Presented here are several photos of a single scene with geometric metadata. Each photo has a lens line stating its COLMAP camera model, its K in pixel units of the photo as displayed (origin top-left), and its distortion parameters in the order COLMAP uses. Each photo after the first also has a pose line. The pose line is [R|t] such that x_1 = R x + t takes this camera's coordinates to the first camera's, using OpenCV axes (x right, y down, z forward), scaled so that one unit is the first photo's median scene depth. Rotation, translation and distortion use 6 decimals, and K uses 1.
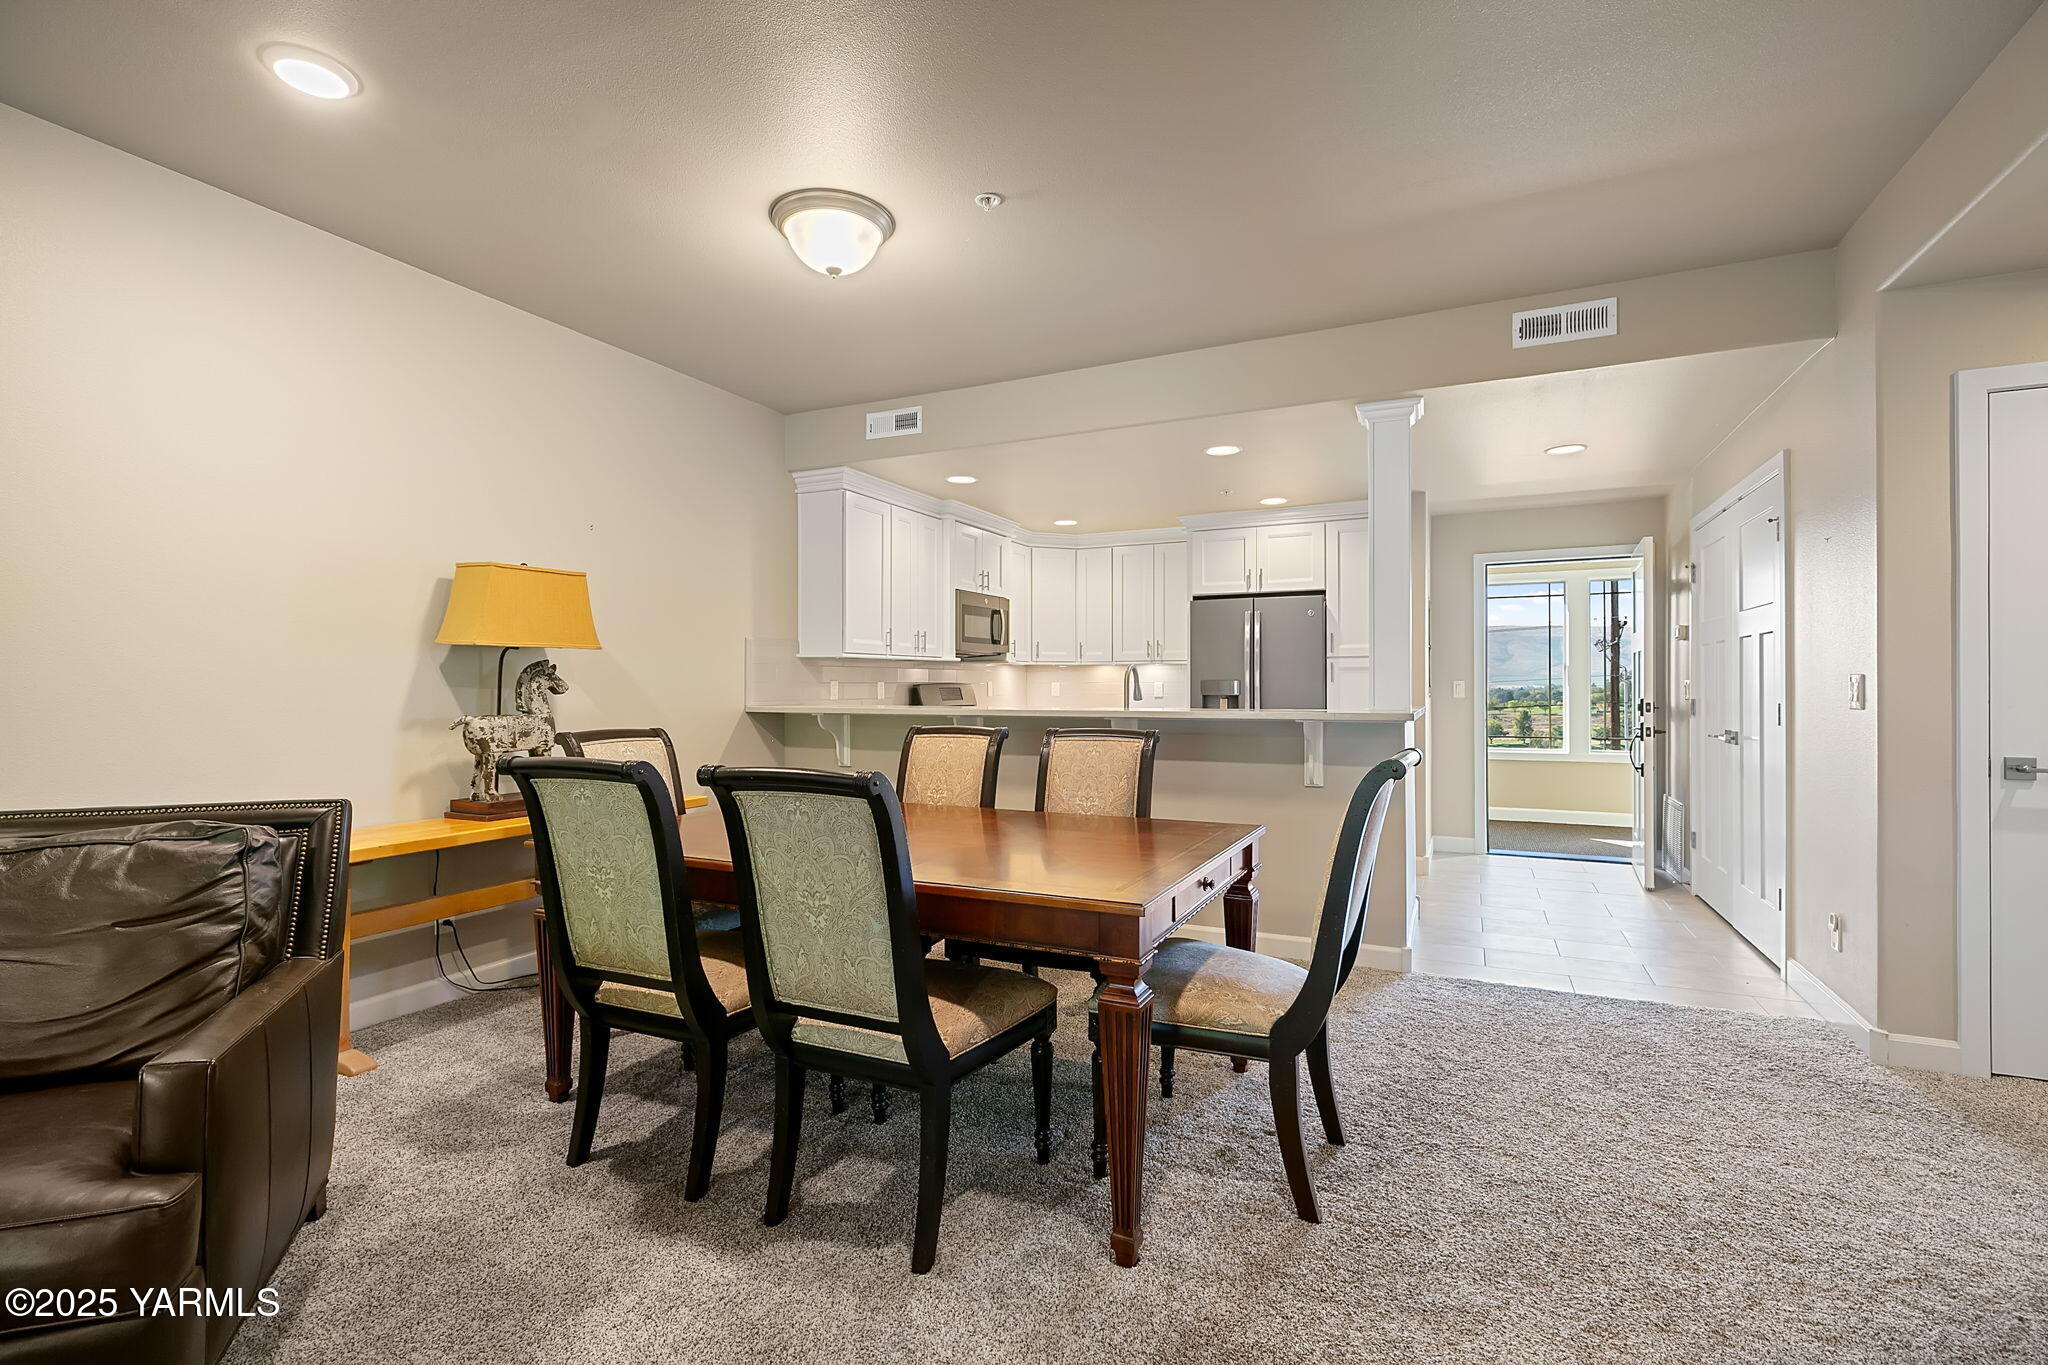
lens RADIAL K [[928.6, 0, 1021.2], [0, 928.6, 686.2], [0, 0, 1]] dist [0.004949, 0.000692]
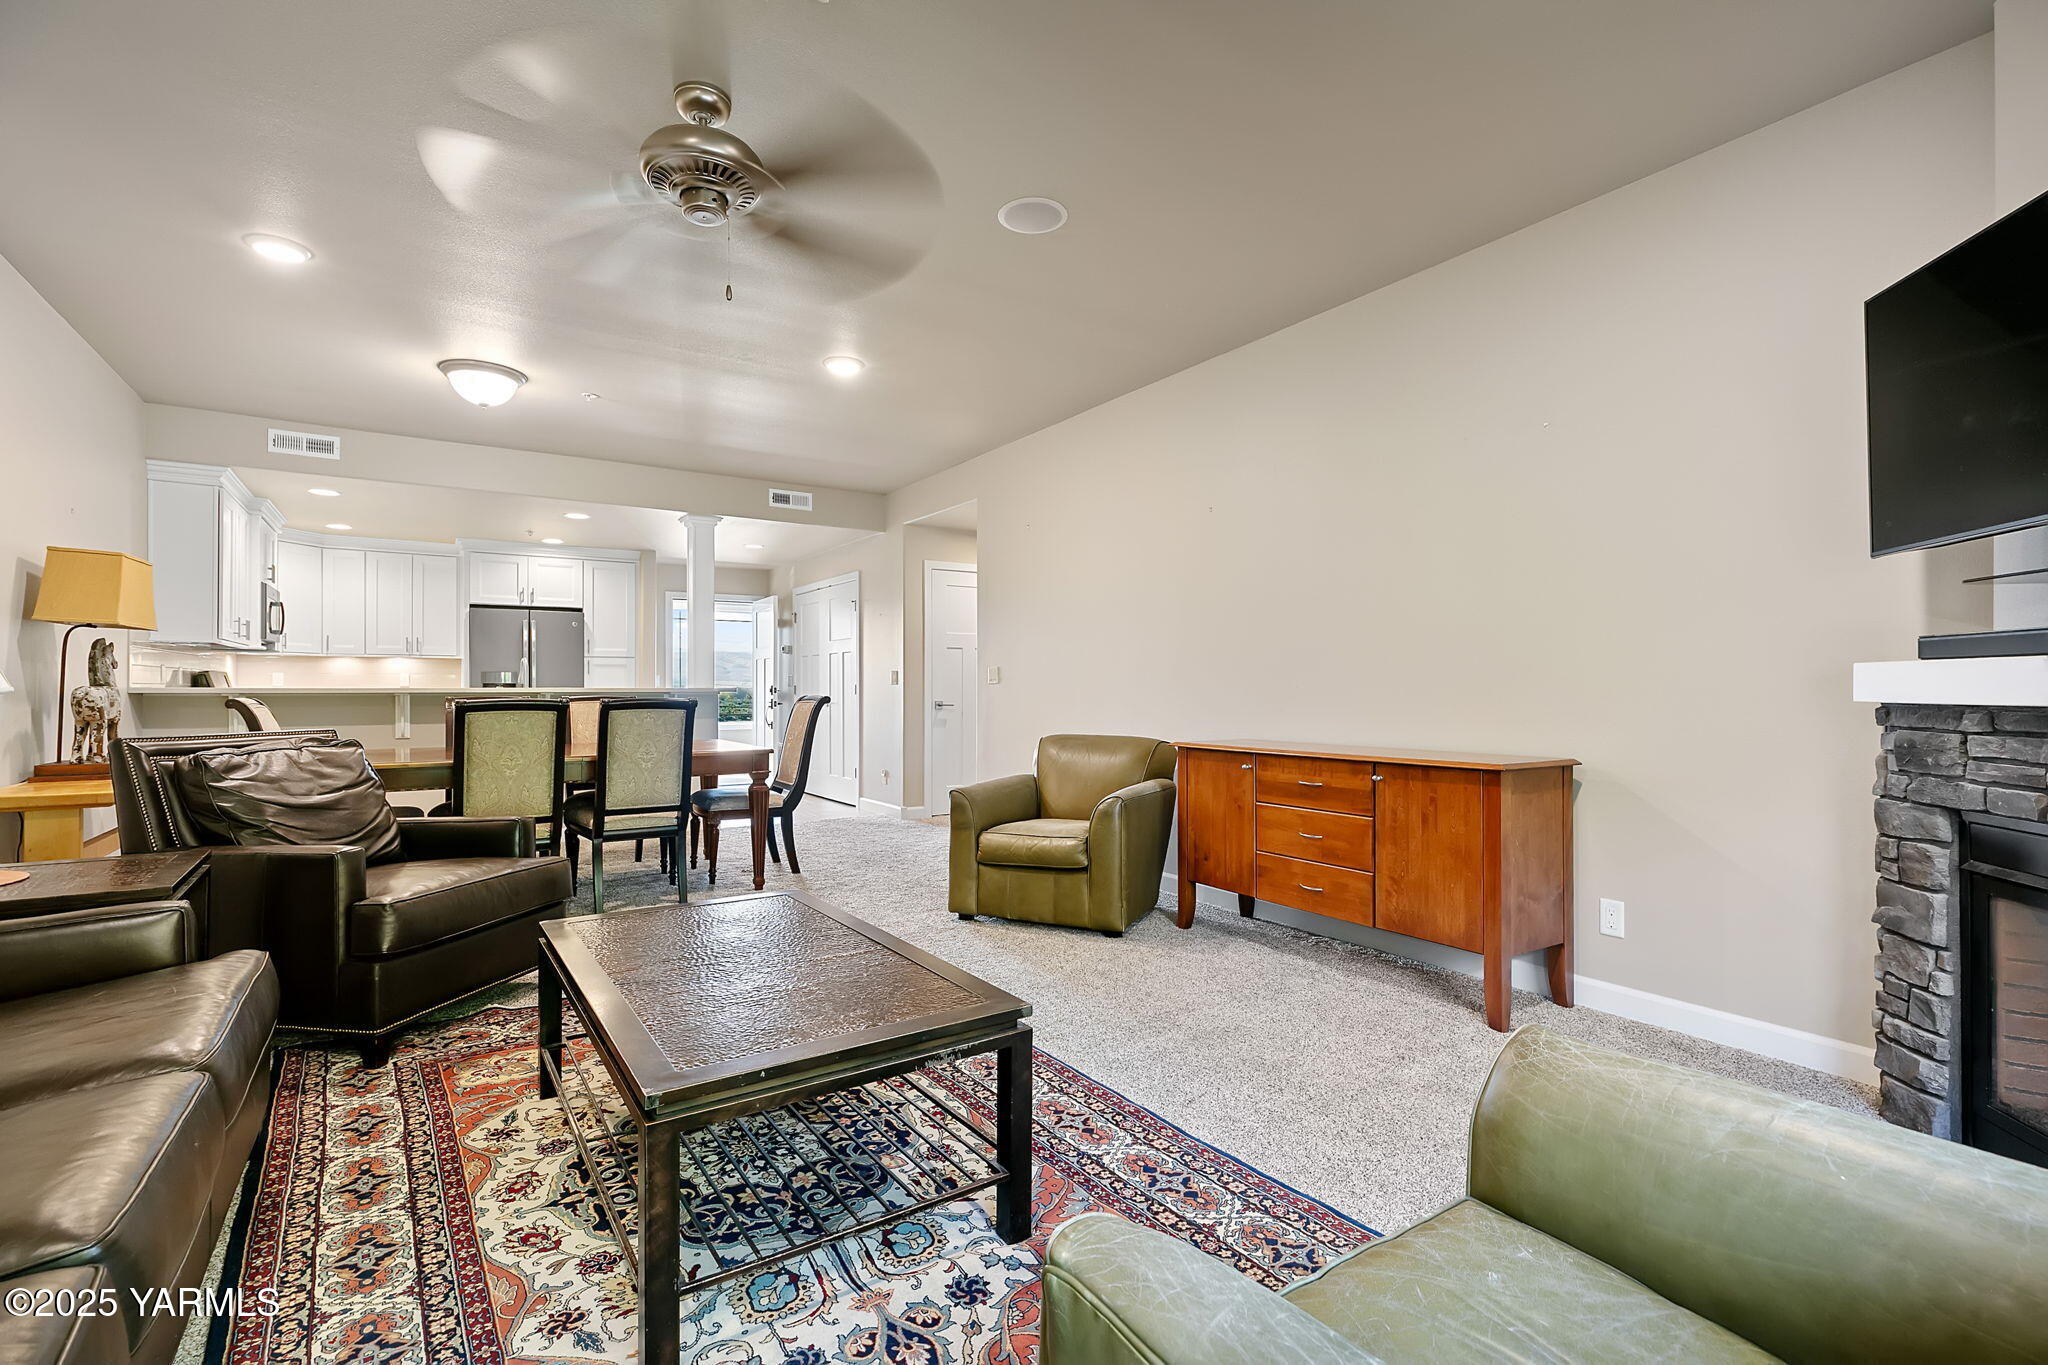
lens RADIAL K [[928.6, 0, 1026.0], [0, 928.6, 683.2], [0, 0, 1]] dist [0.004949, 0.000692]
pose [[0.517769, 0.007091, 0.855491, -0.631350], [-0.000275, 0.999967, -0.008122, 0.024053], [-0.855520, 0.003970, 0.517754, -0.357386]]
